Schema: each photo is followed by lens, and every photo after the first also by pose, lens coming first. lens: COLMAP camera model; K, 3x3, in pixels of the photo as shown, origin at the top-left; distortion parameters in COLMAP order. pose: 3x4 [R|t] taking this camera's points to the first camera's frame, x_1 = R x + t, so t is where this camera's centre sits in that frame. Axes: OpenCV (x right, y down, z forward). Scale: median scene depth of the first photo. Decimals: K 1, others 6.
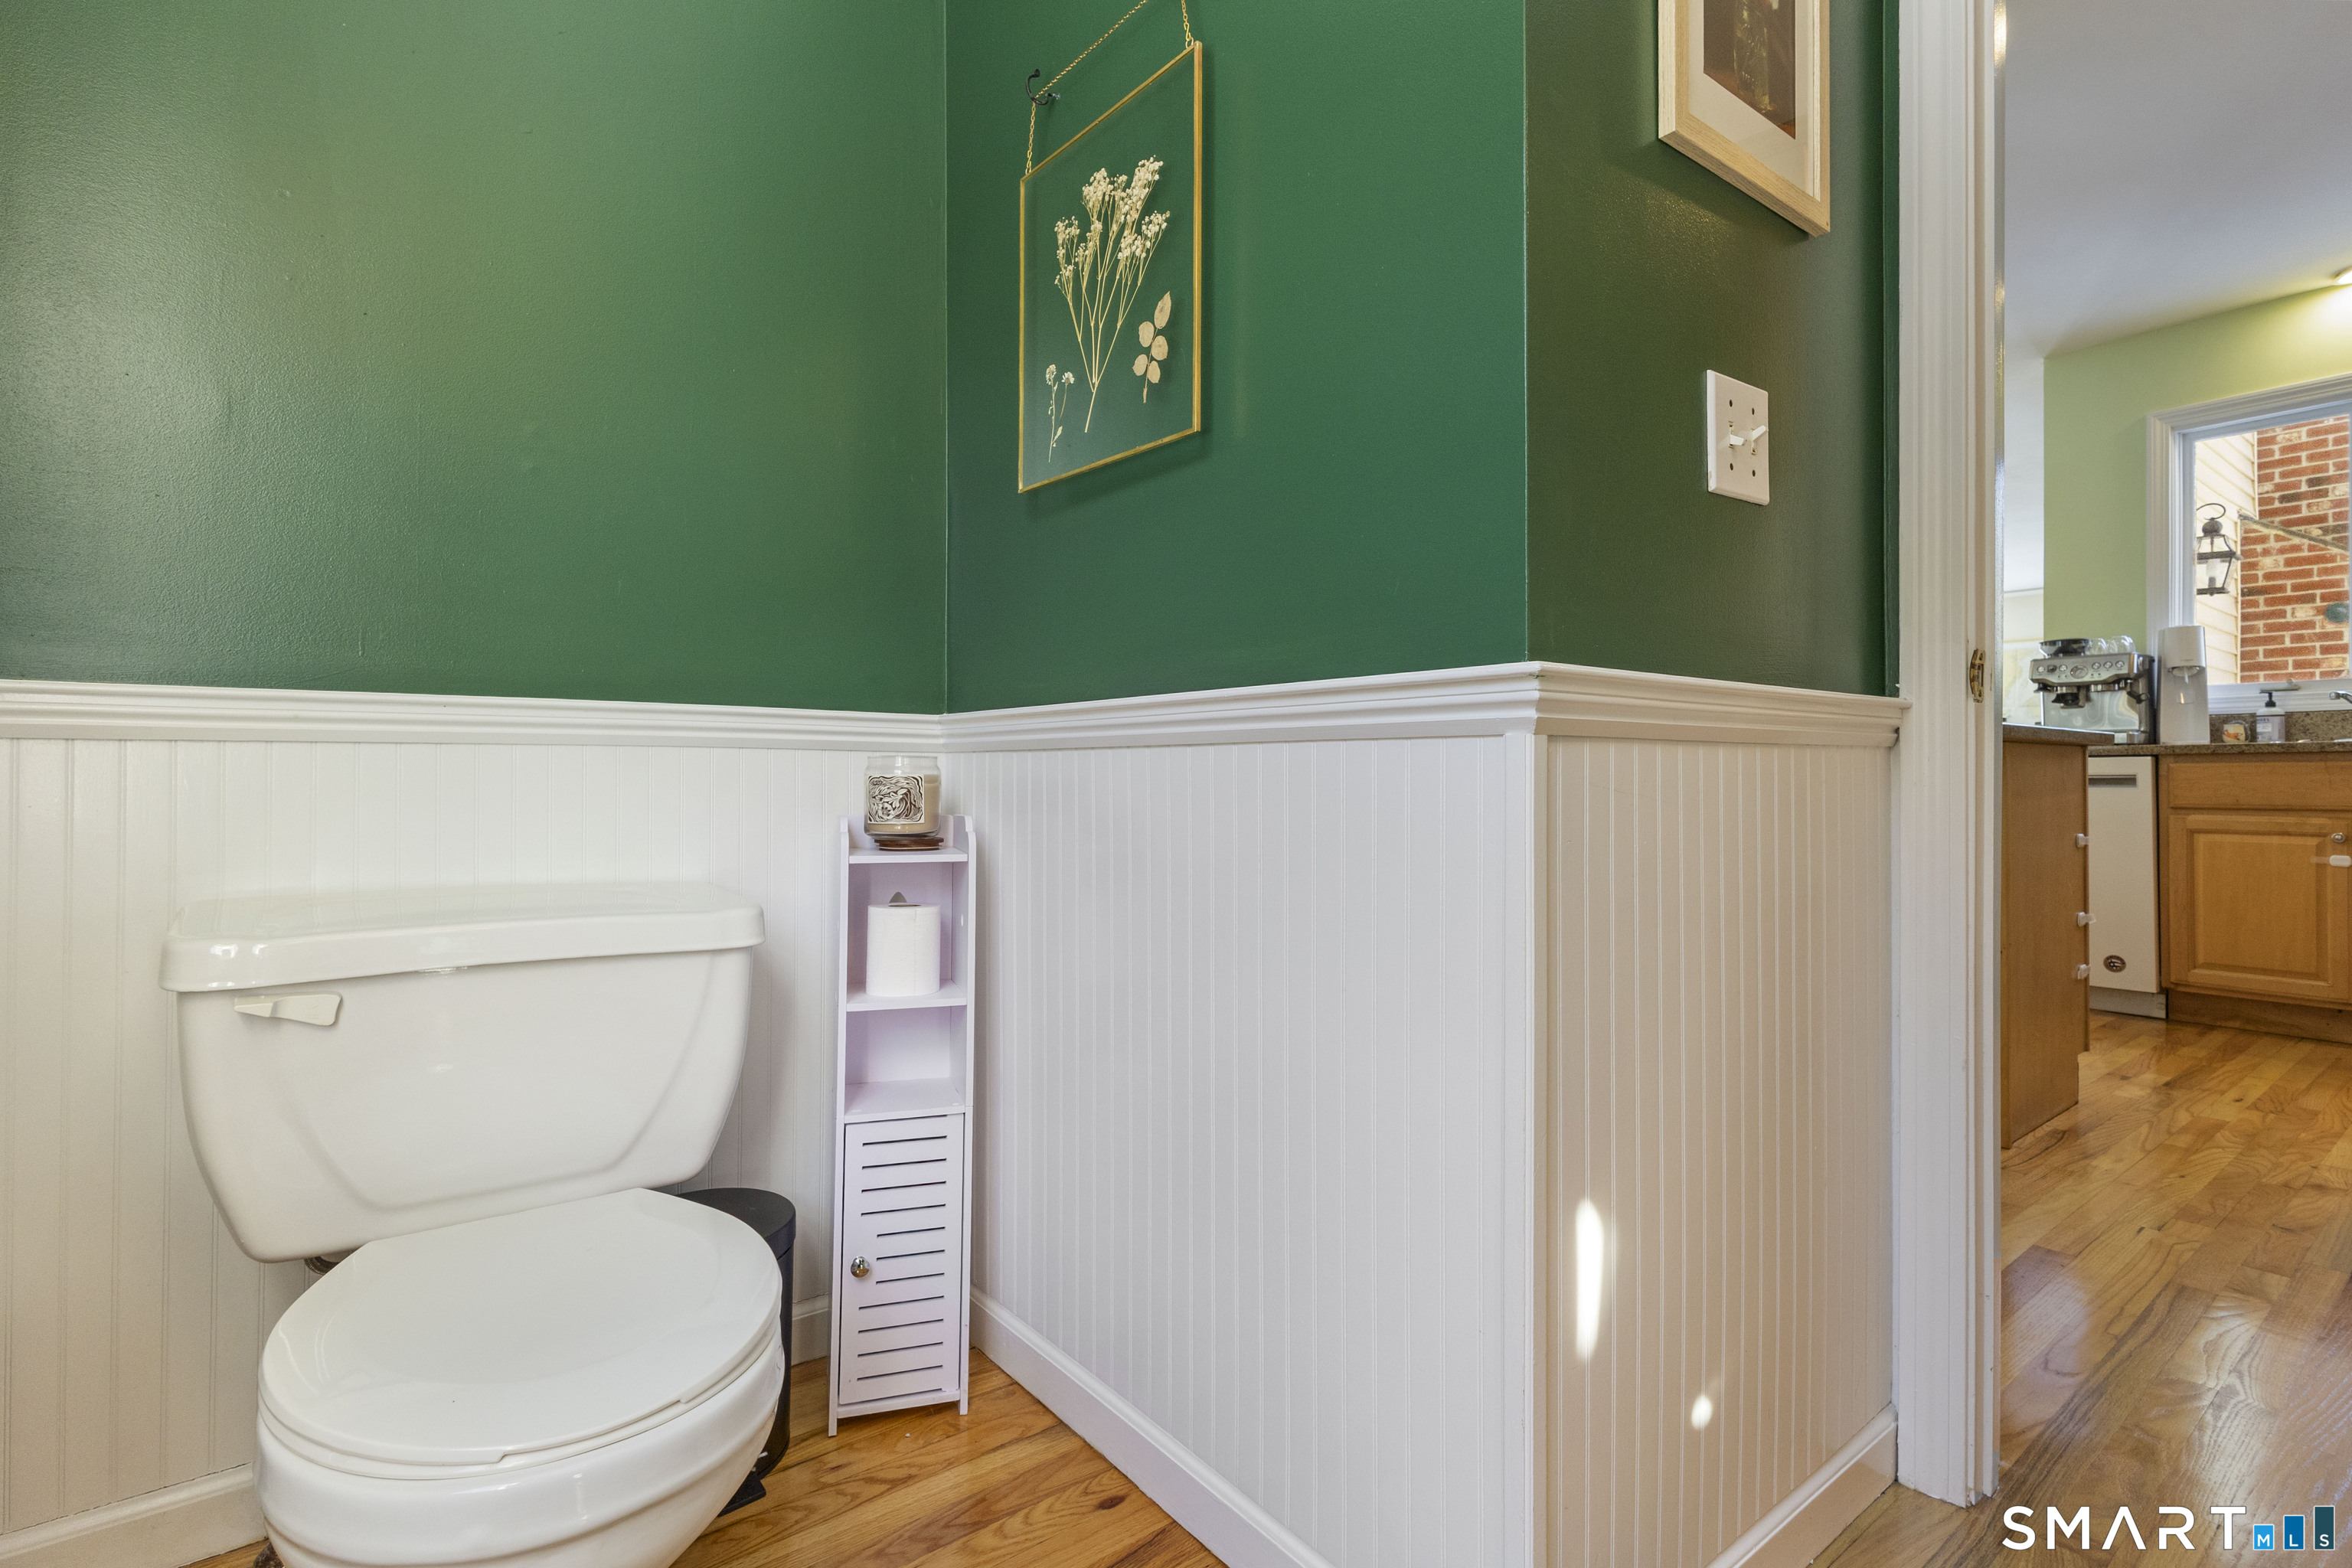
lens RADIAL K [[1104.3, 0, 1167.0], [0, 1104.3, 790.5], [0, 0, 1]] dist [0.001634, 0.000104]
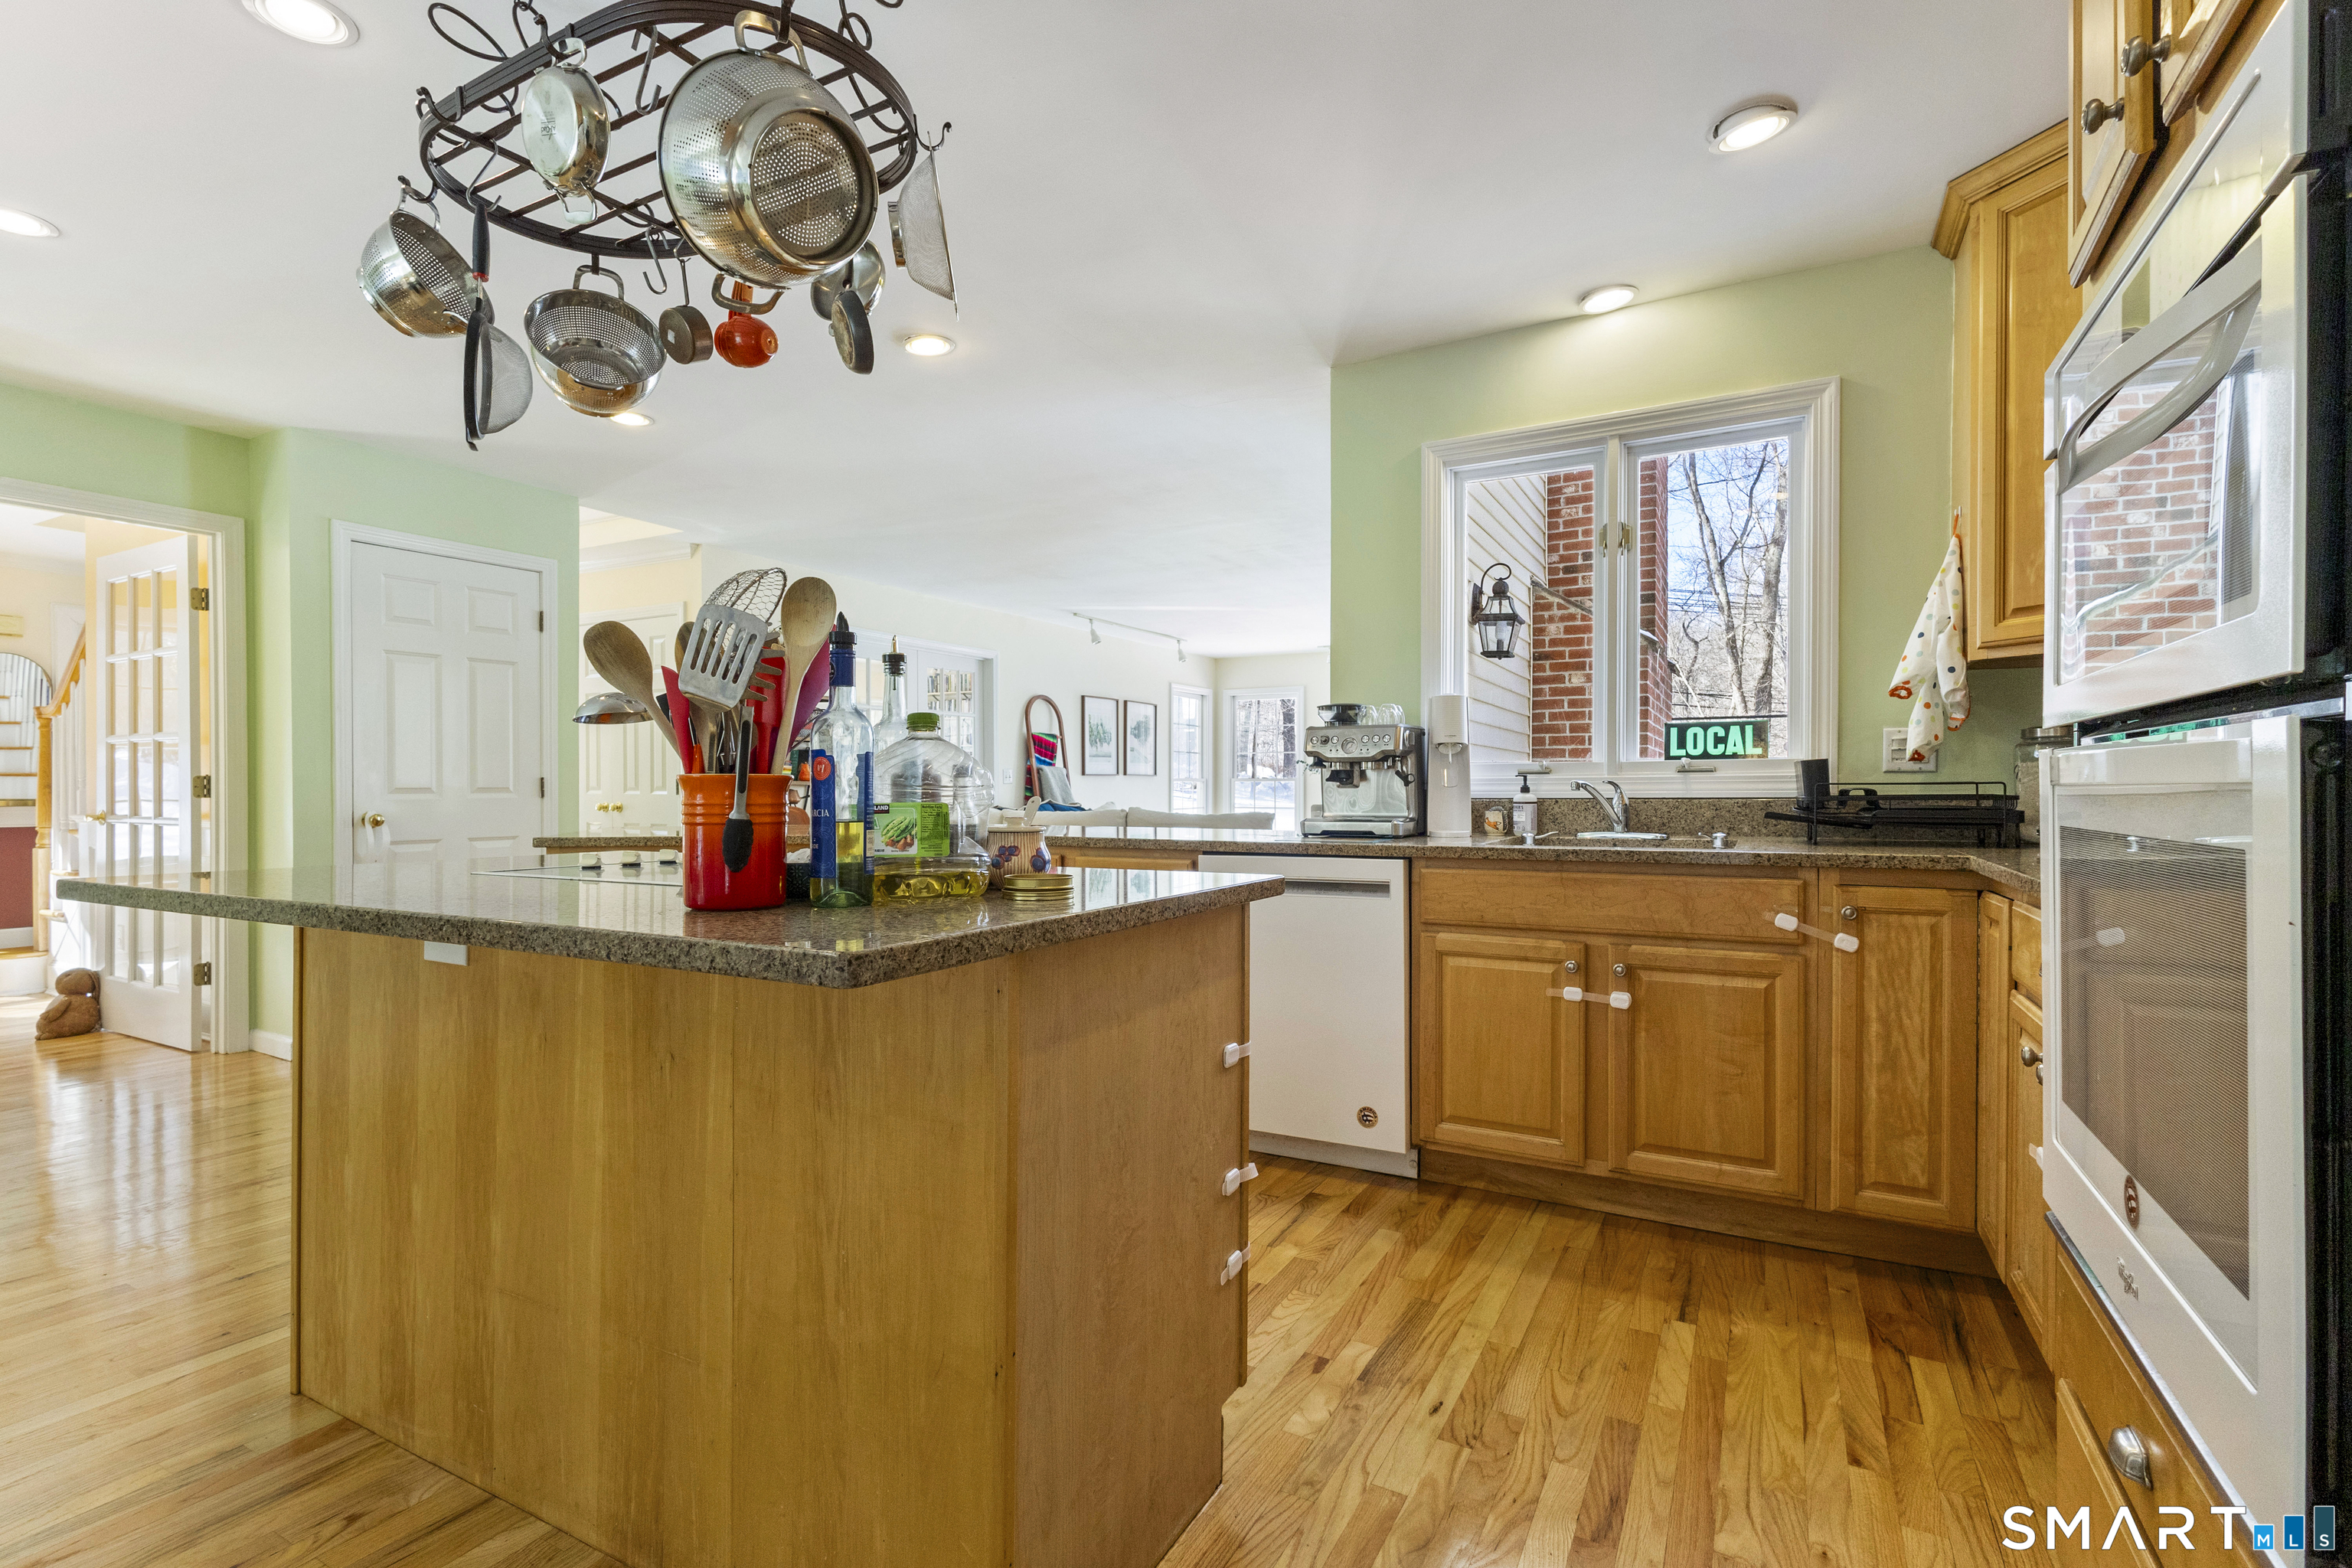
lens RADIAL K [[1074.3, 0, 1182.2], [0, 1074.3, 832.6], [0, 0, 1]] dist [-0.000689, -0.000468]
pose [[0.911037, -0.014956, 0.412053, 0.383122], [0.003421, 0.999582, 0.028718, -0.066395], [-0.412310, -0.024753, 0.910707, 0.322839]]
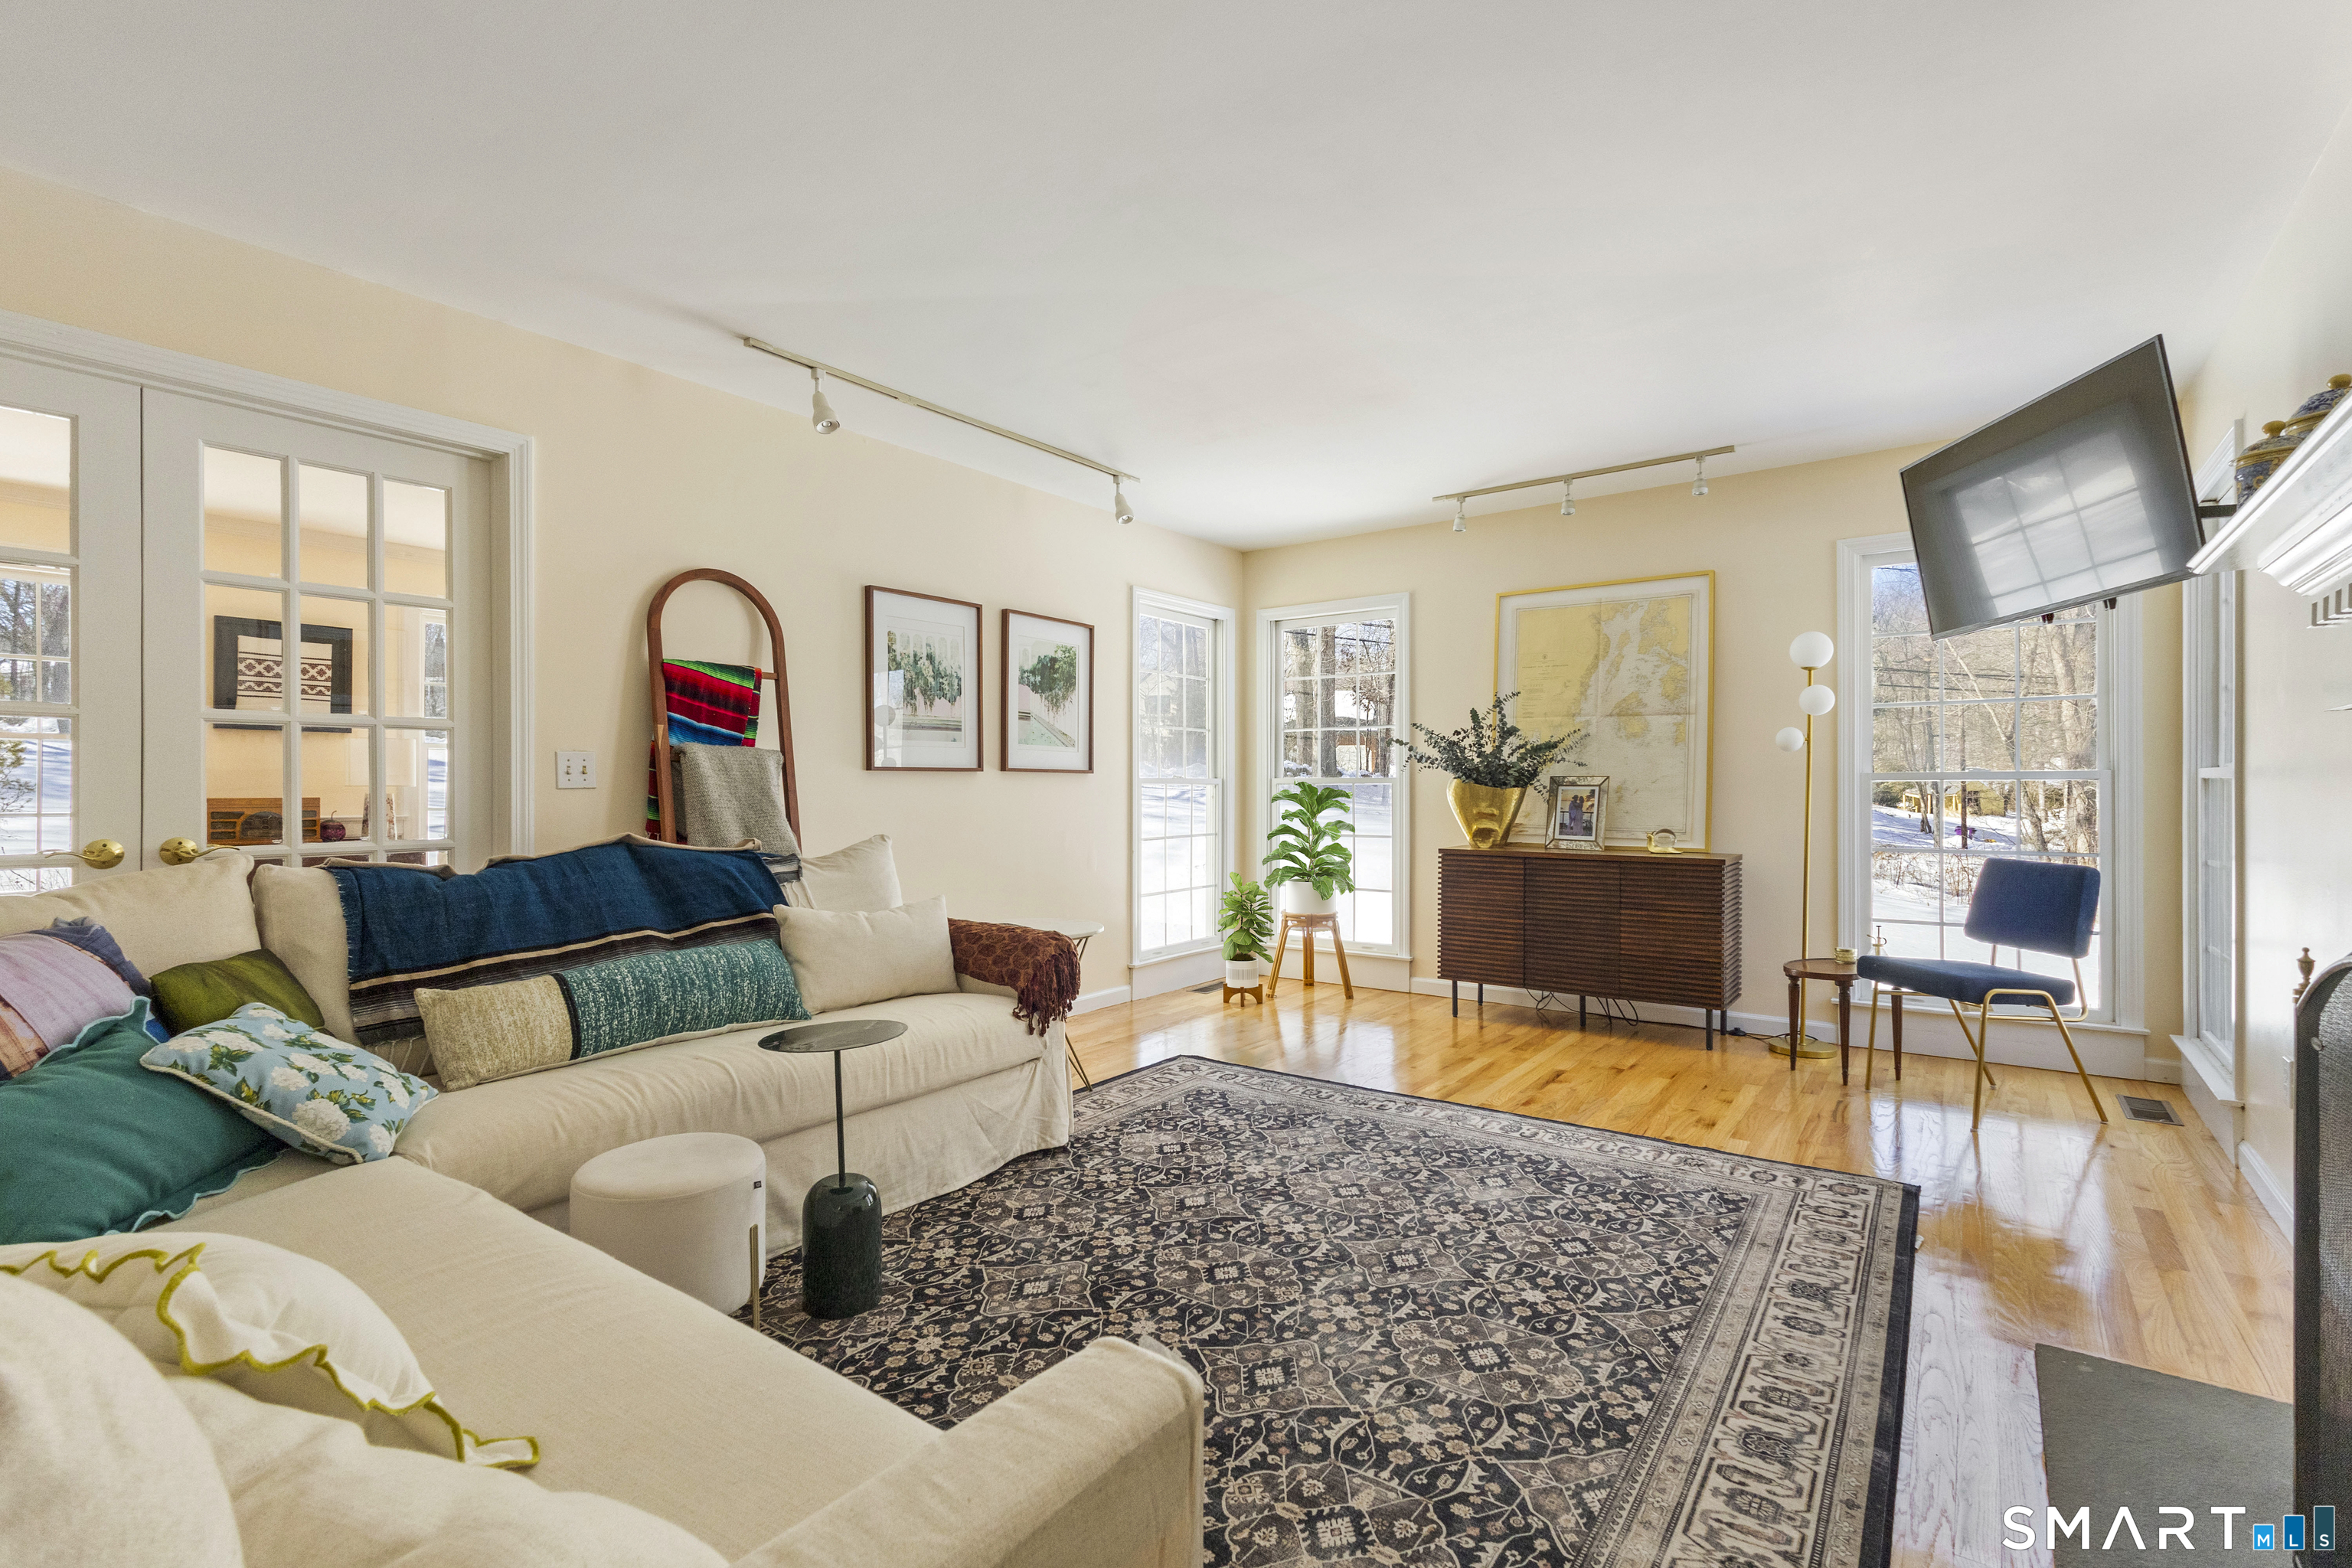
lens RADIAL K [[1047.5, 0, 1176.0], [0, 1047.5, 784.0], [0, 0, 1]] dist [0.000949, 0.000163]
pose [[0.961288, 0.002340, 0.275537, 1.182730], [0.001675, 0.999896, -0.014334, -0.097110], [-0.275542, 0.014241, 0.961183, 1.550366]]
